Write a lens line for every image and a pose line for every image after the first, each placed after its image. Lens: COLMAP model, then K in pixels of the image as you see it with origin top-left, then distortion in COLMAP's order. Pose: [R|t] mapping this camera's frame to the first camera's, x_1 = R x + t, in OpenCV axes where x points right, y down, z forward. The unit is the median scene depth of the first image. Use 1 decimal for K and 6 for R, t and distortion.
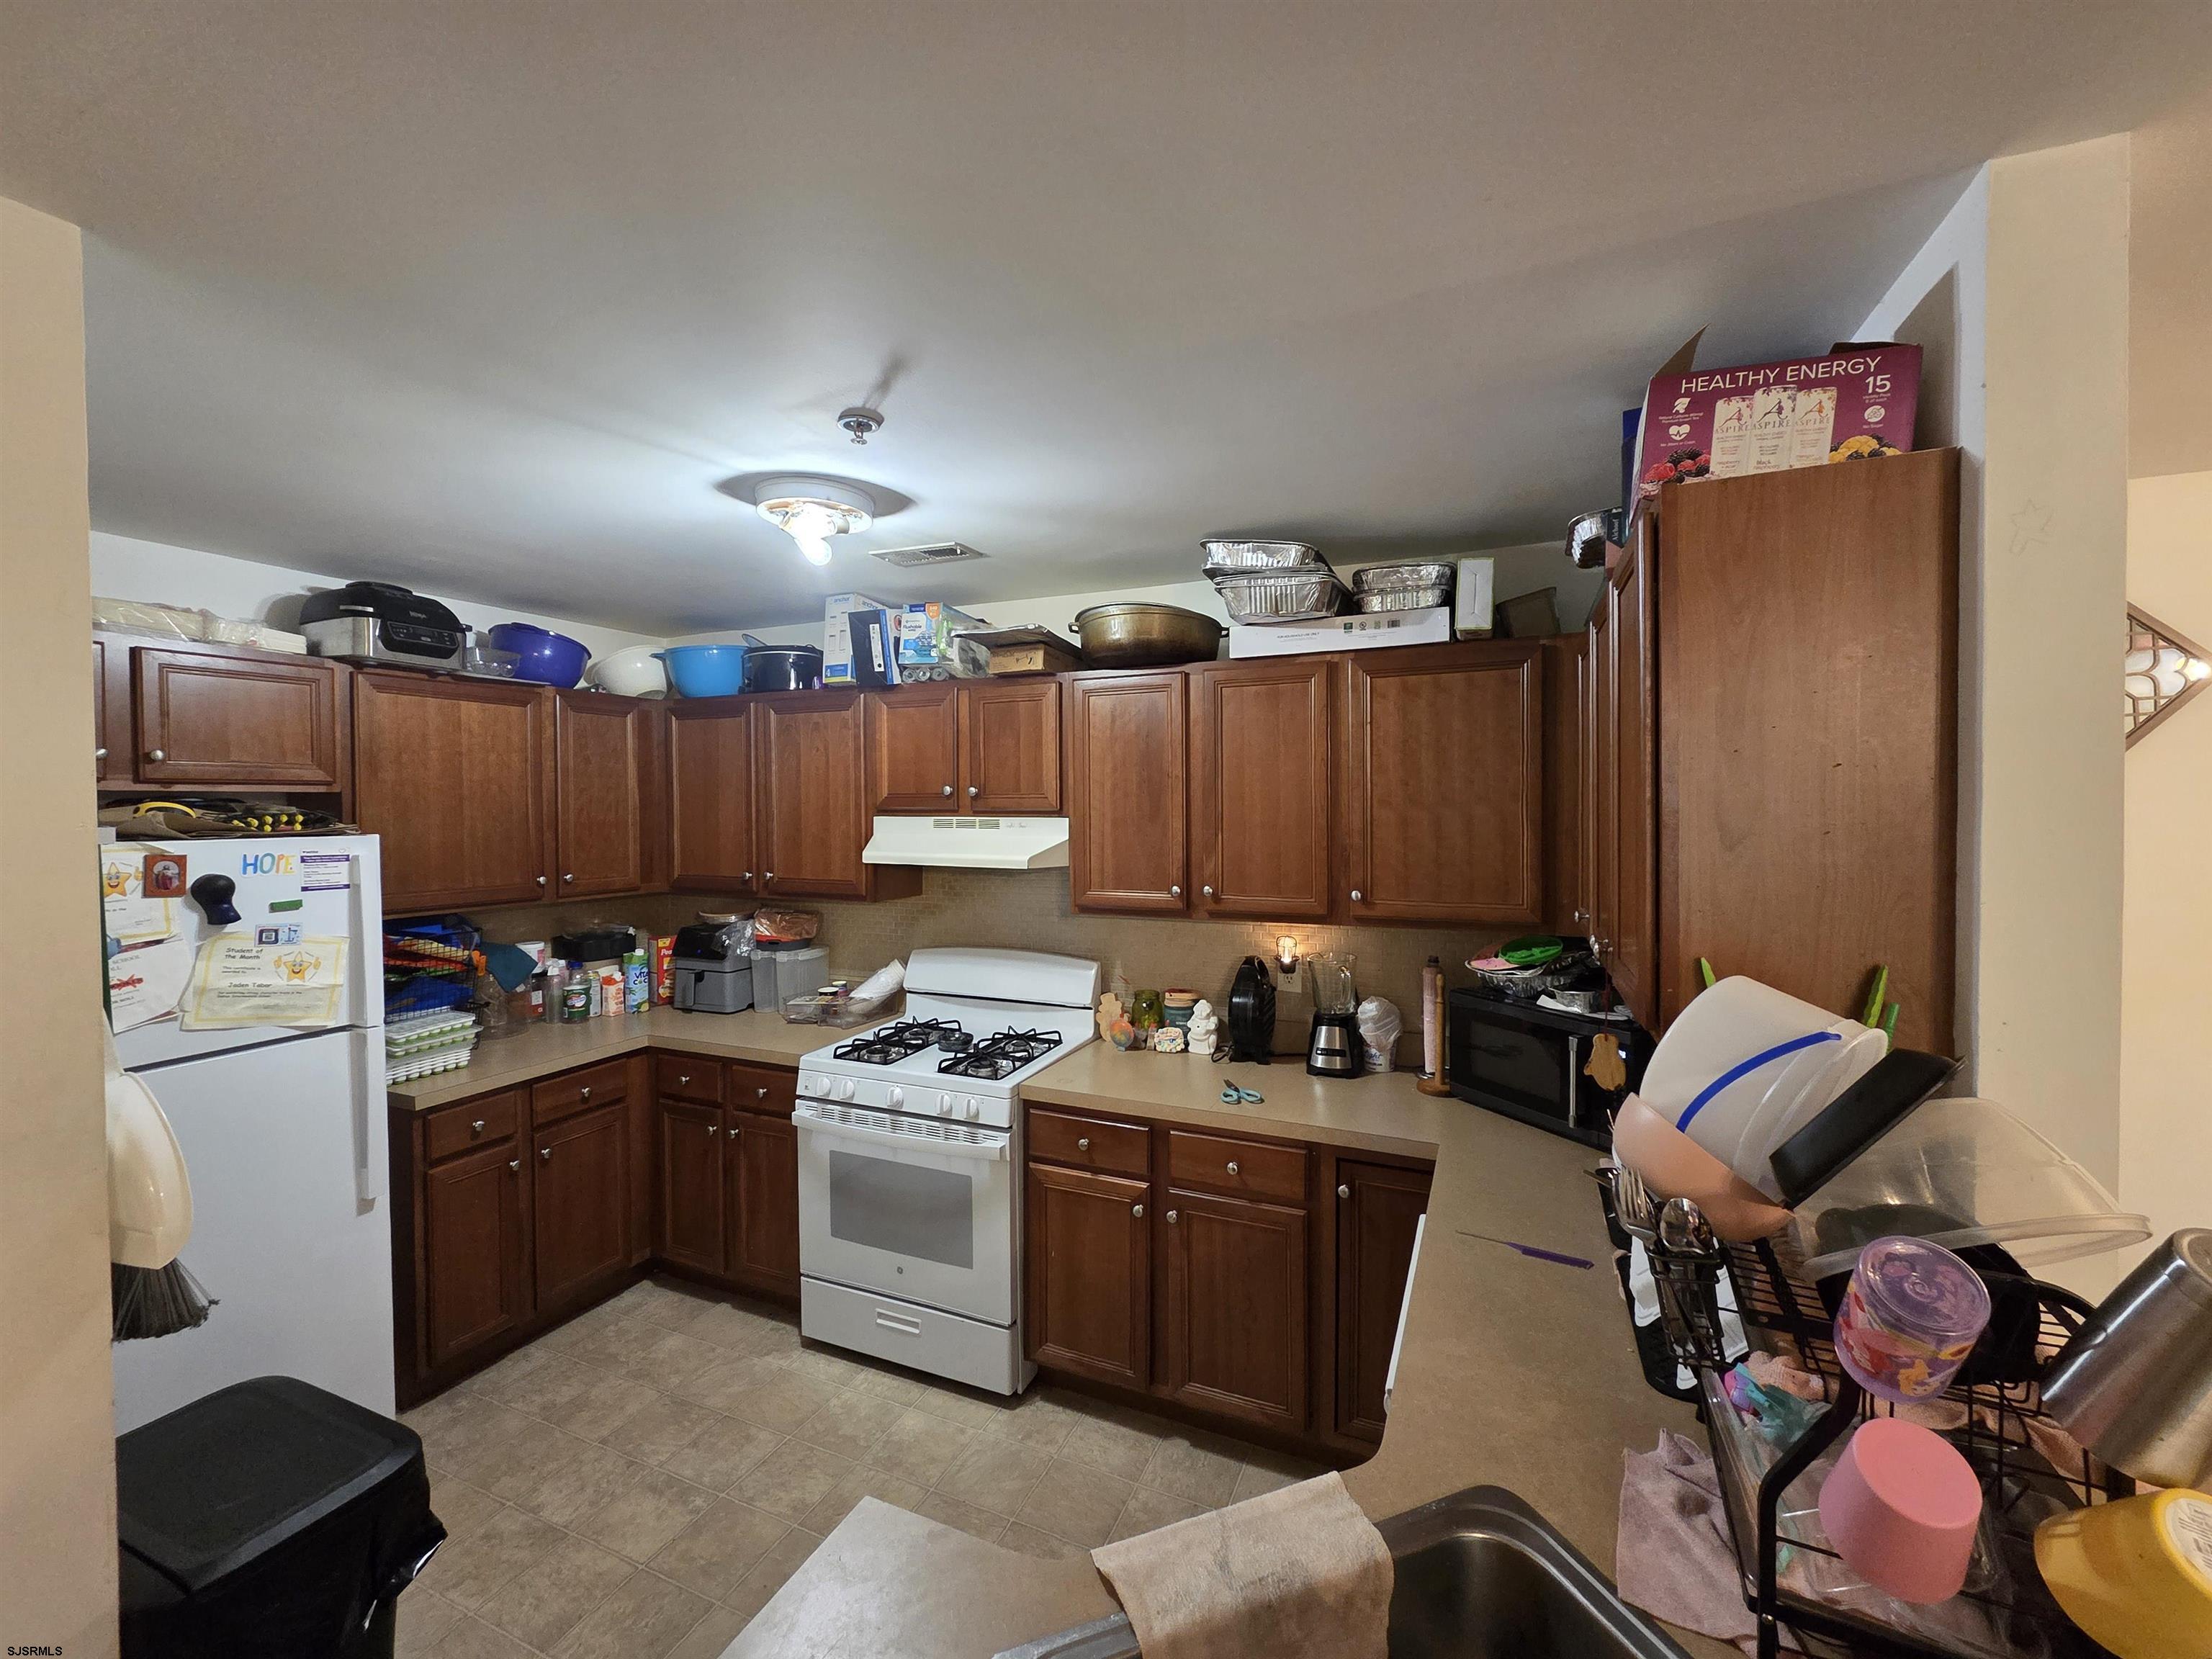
lens RADIAL K [[906.6, 0, 1100.7], [0, 906.6, 825.1], [0, 0, 1]] dist [0.002592, 0.000458]
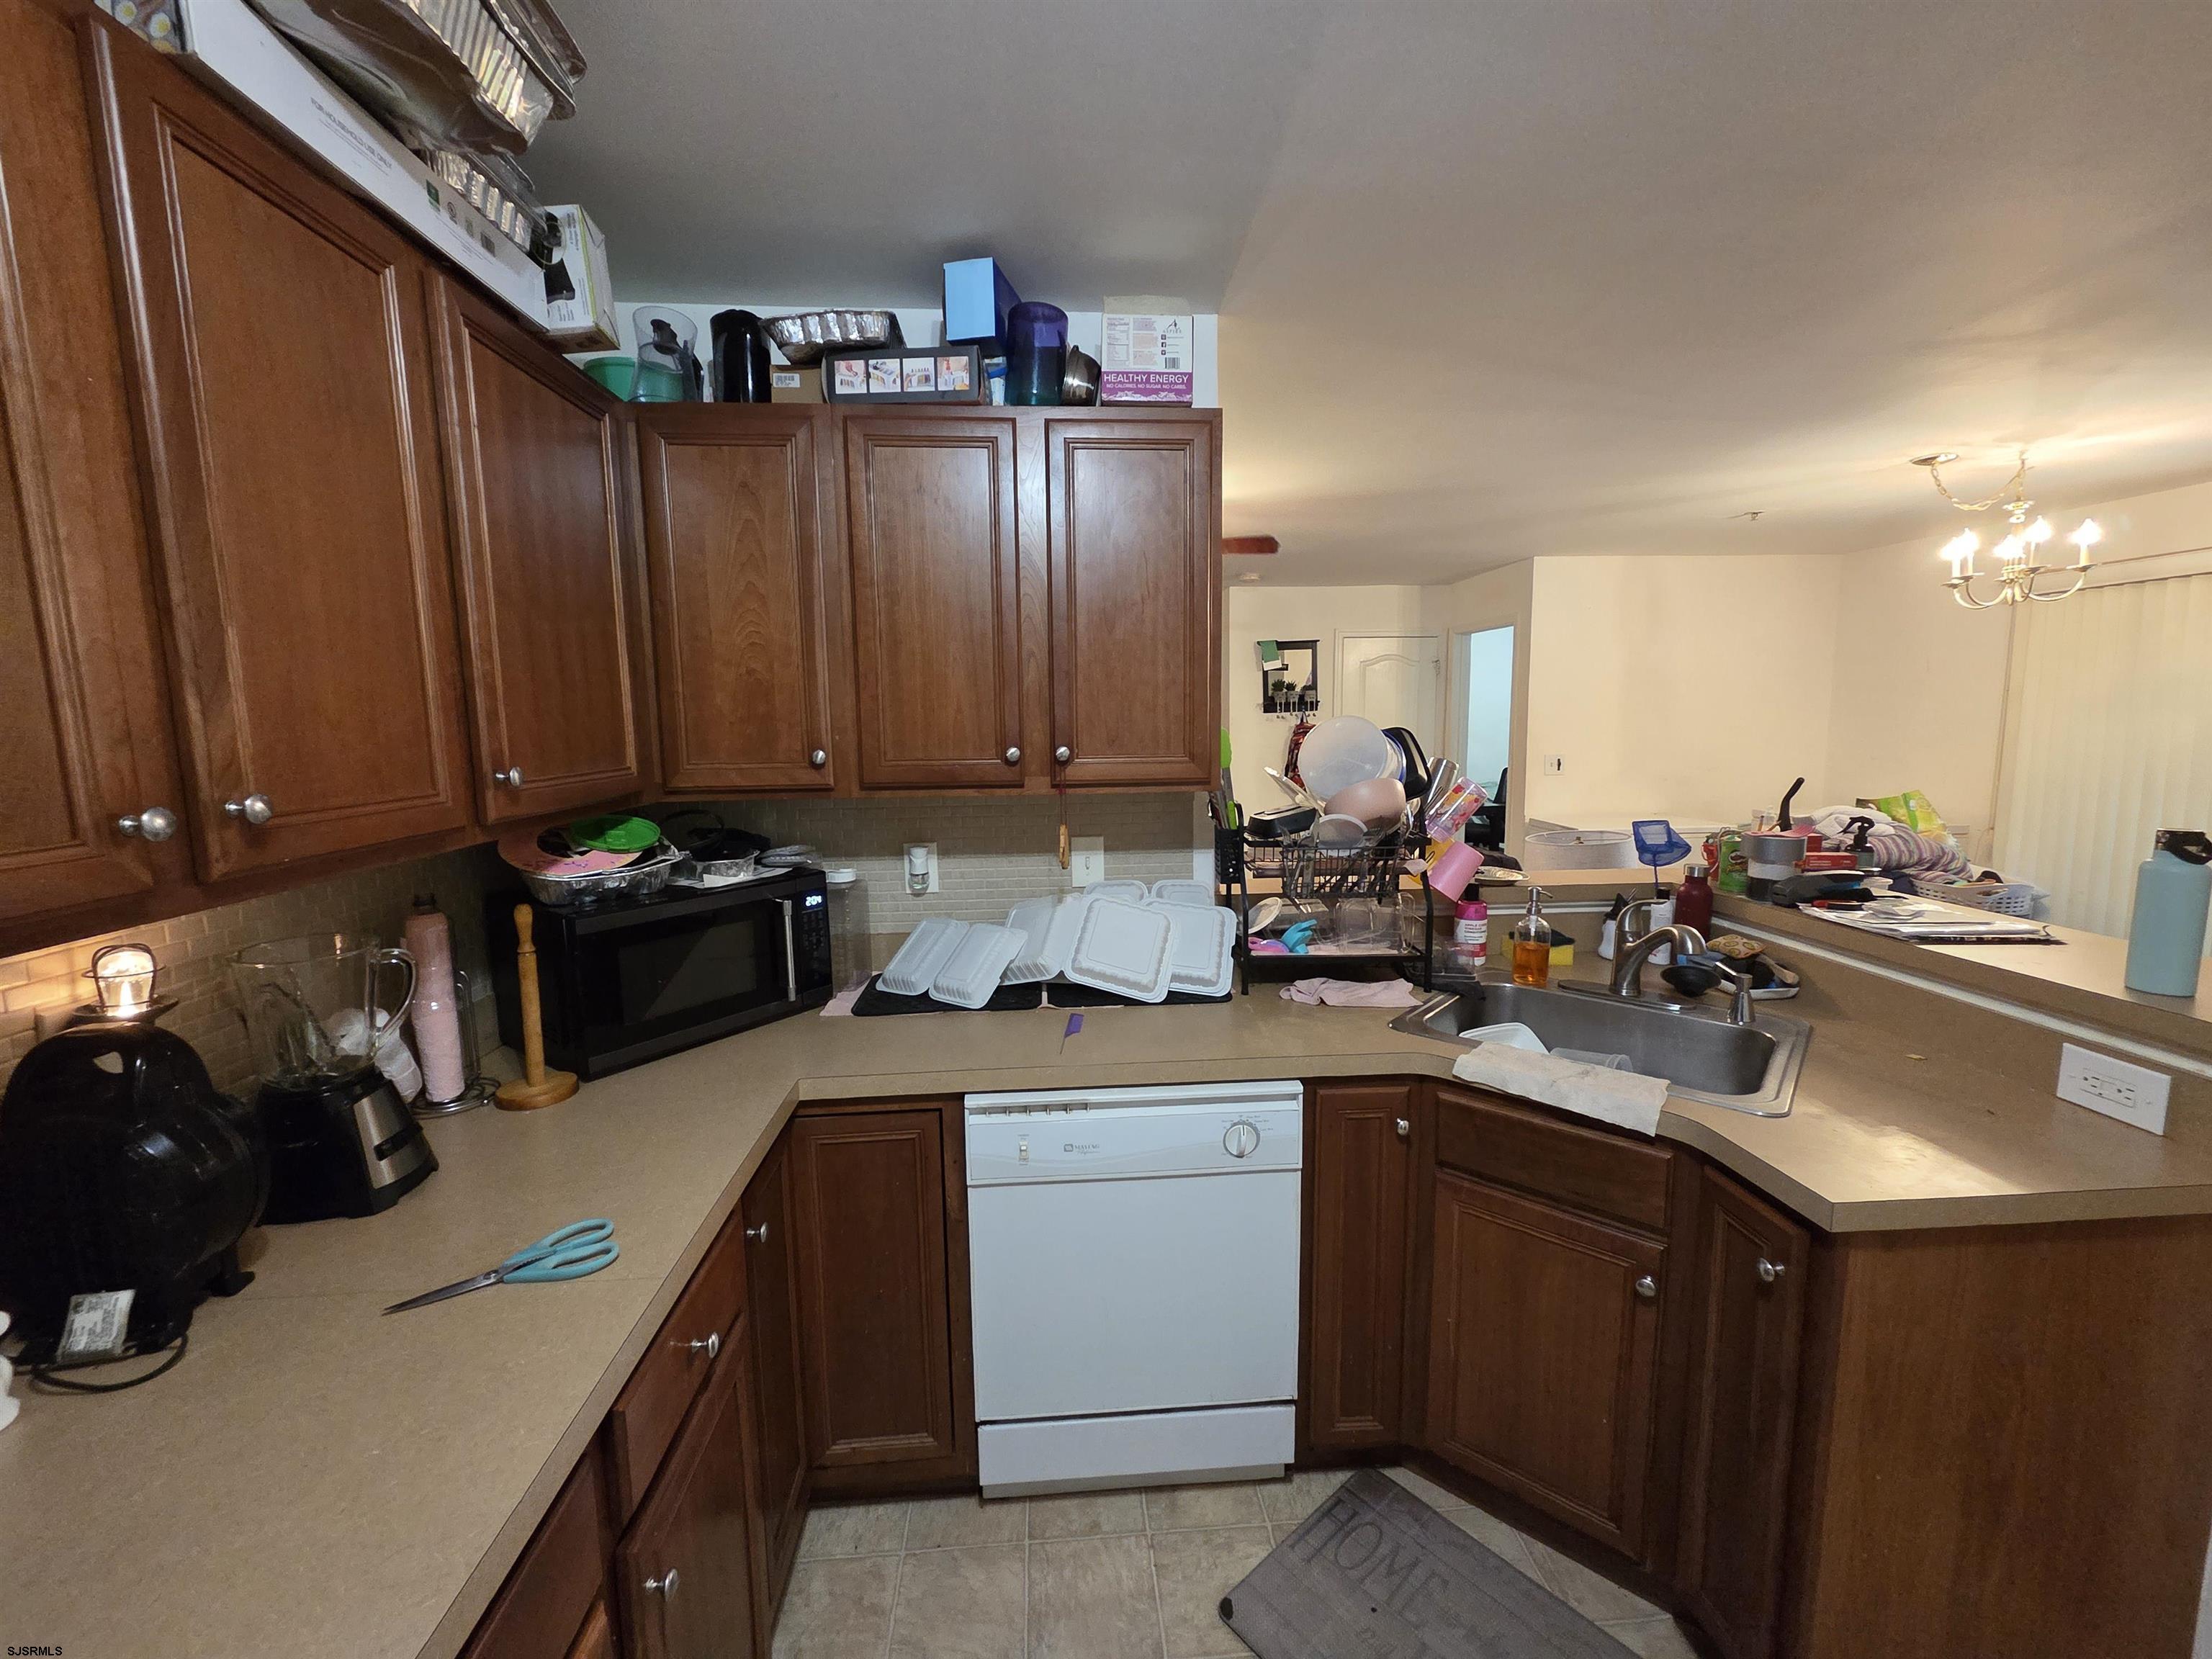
lens RADIAL K [[906.6, 0, 1100.7], [0, 906.6, 825.1], [0, 0, 1]] dist [0.002592, 0.000458]
pose [[-0.472975, -0.097189, 0.875699, -0.385128], [0.033718, 0.991173, 0.128216, 0.059609], [-0.880430, 0.090170, -0.465523, 1.132542]]
